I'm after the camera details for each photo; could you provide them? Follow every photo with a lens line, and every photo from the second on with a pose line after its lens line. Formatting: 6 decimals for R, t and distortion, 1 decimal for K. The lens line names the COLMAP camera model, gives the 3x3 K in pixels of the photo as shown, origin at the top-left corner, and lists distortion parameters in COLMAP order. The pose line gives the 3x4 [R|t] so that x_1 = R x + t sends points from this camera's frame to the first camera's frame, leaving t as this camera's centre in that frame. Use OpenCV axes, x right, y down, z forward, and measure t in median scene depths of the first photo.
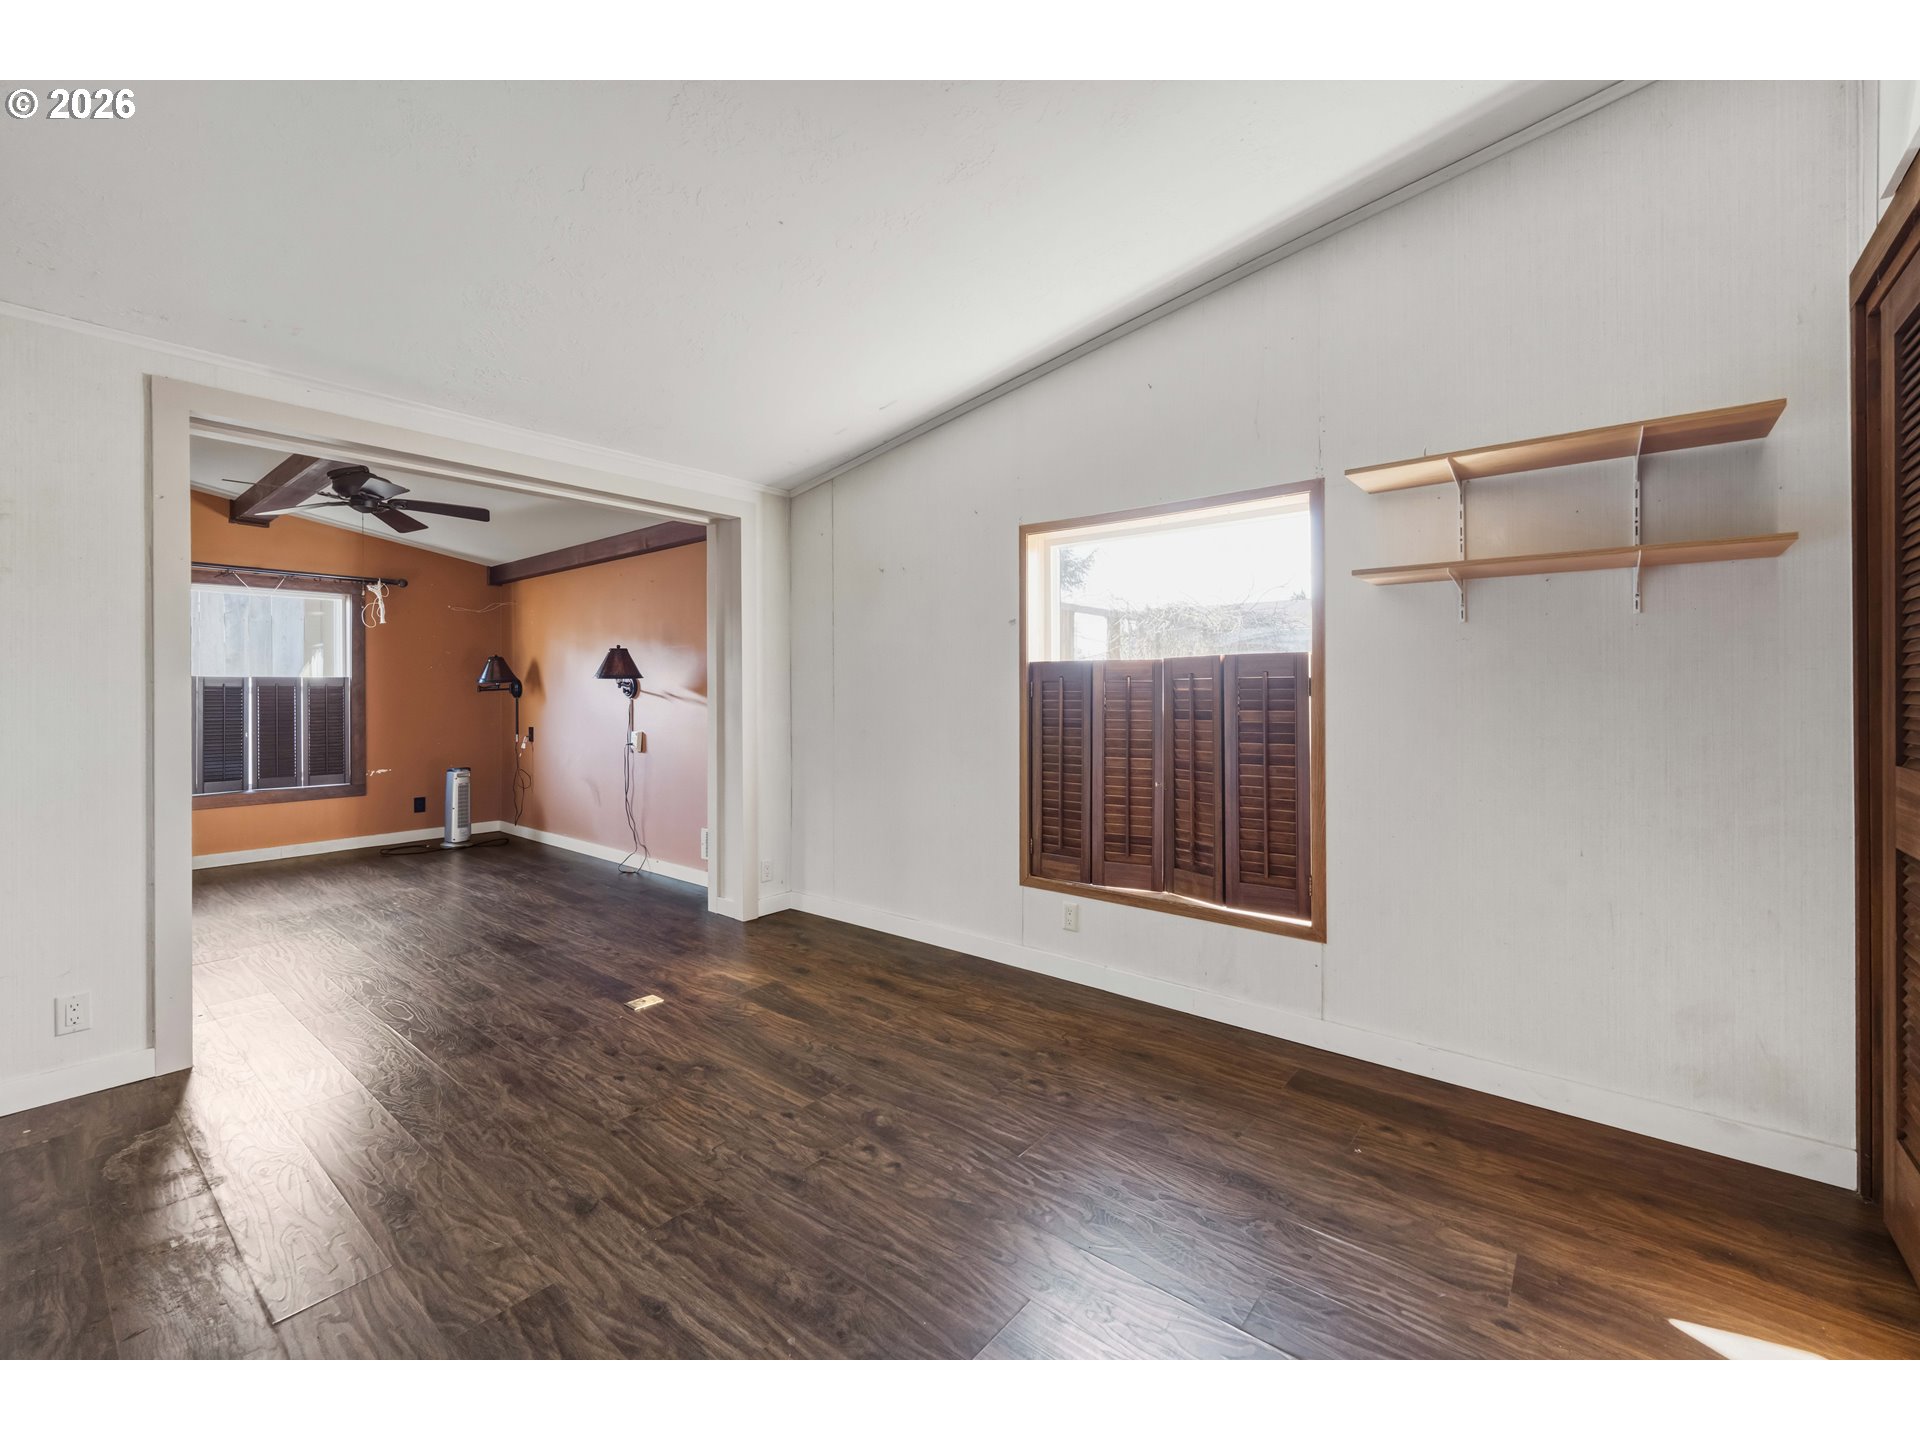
lens RADIAL K [[792.1, 0, 959.3], [0, 792.1, 692.3], [0, 0, 1]] dist [0.002084, -0.000142]
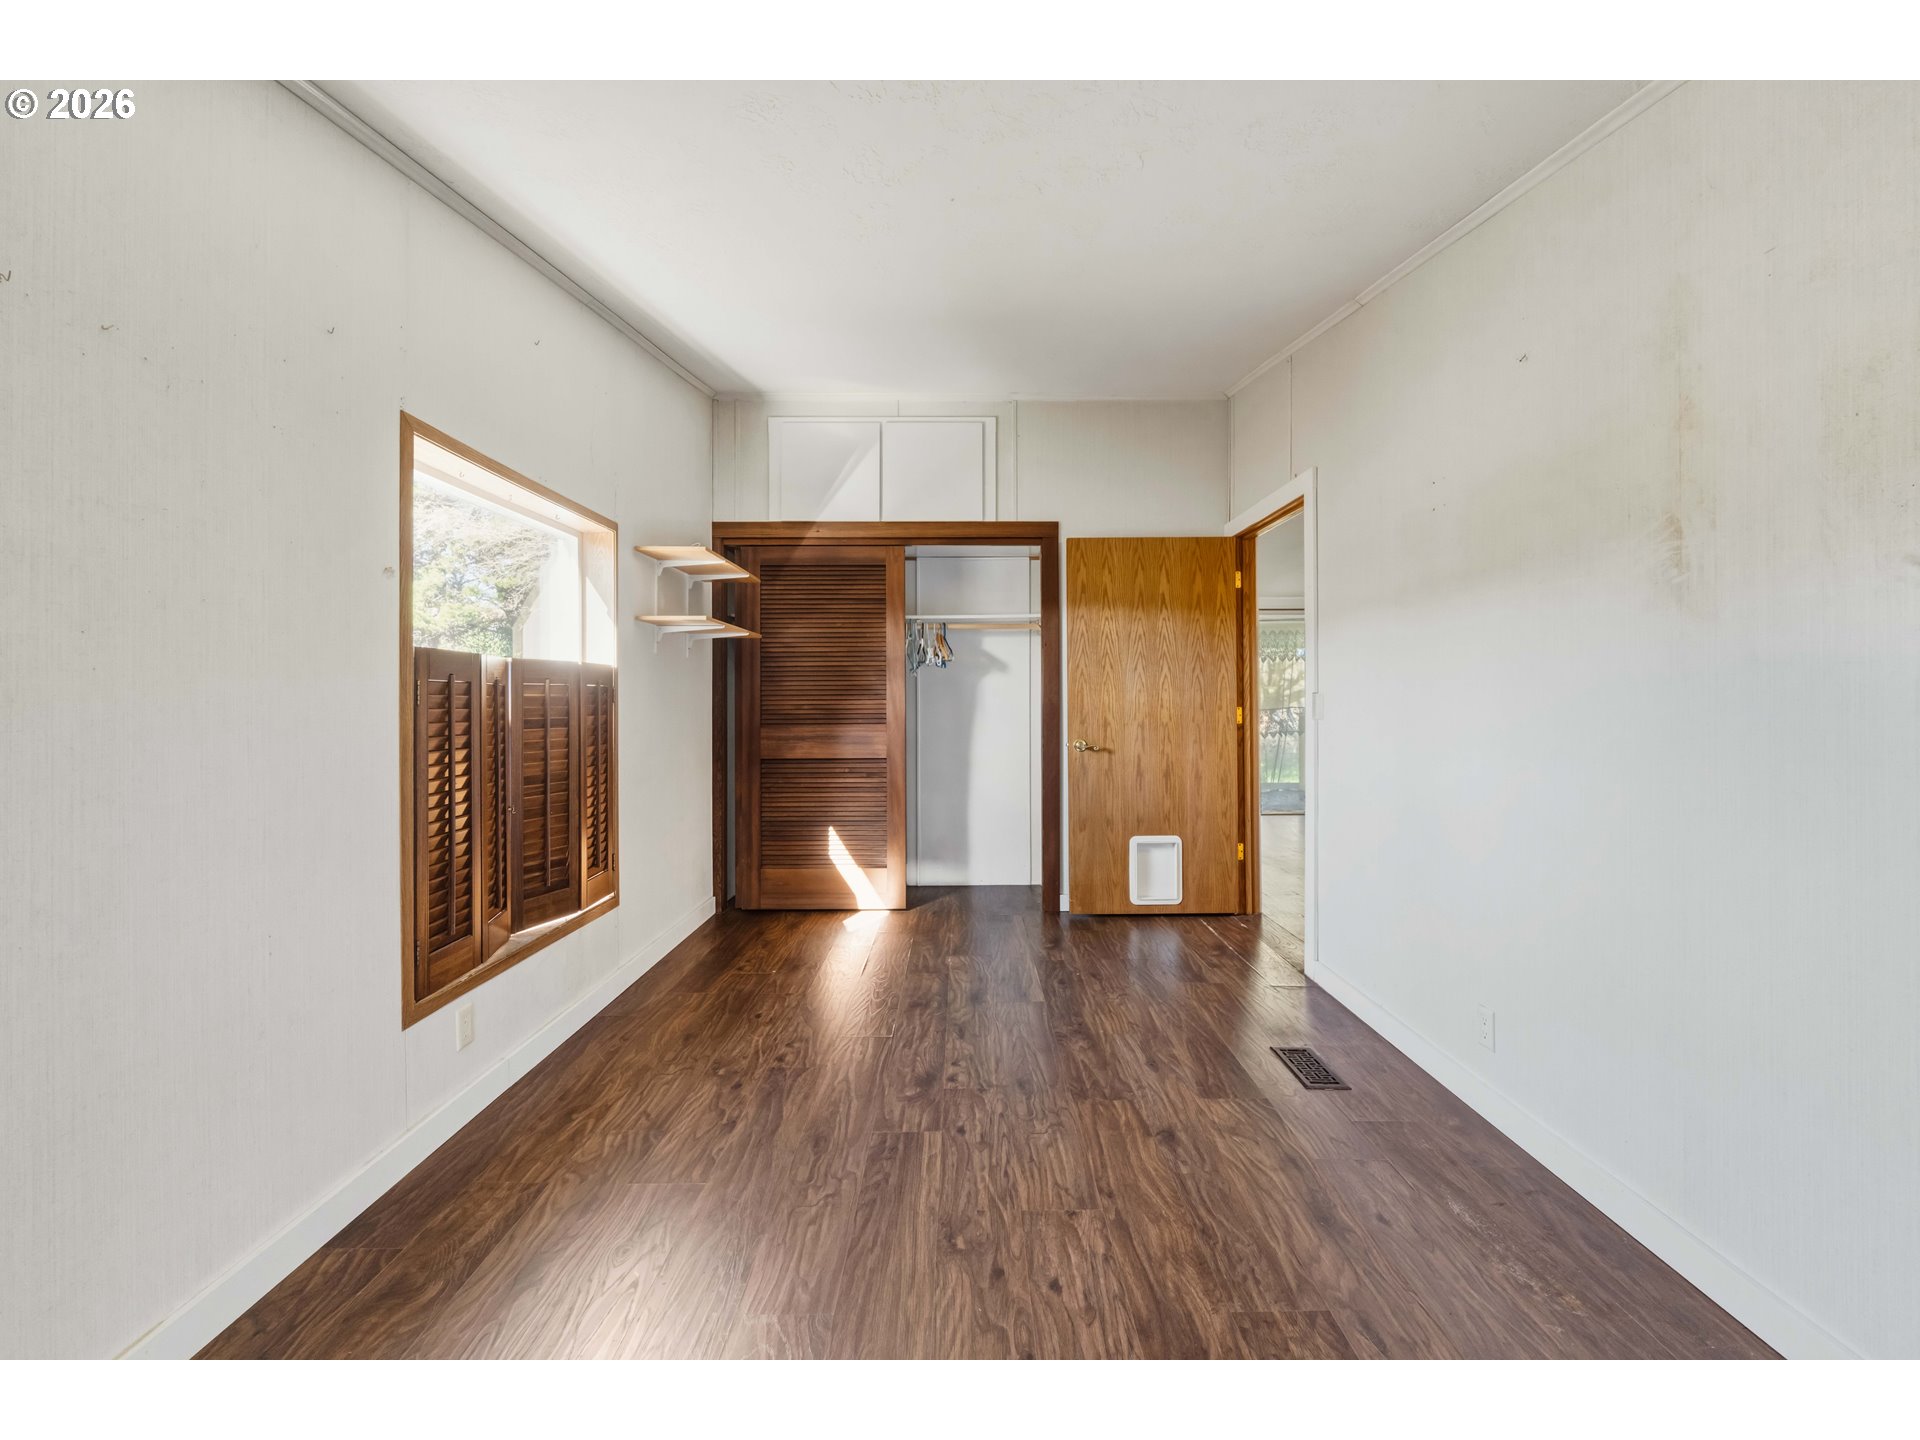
lens RADIAL K [[792.1, 0, 963.2], [0, 792.1, 704.0], [0, 0, 1]] dist [0.002084, -0.000142]
pose [[-0.633639, 0.002239, 0.773625, -2.611731], [0.006519, 0.999976, 0.002445, 0.021383], [-0.773601, 0.006592, -0.633639, 4.331845]]
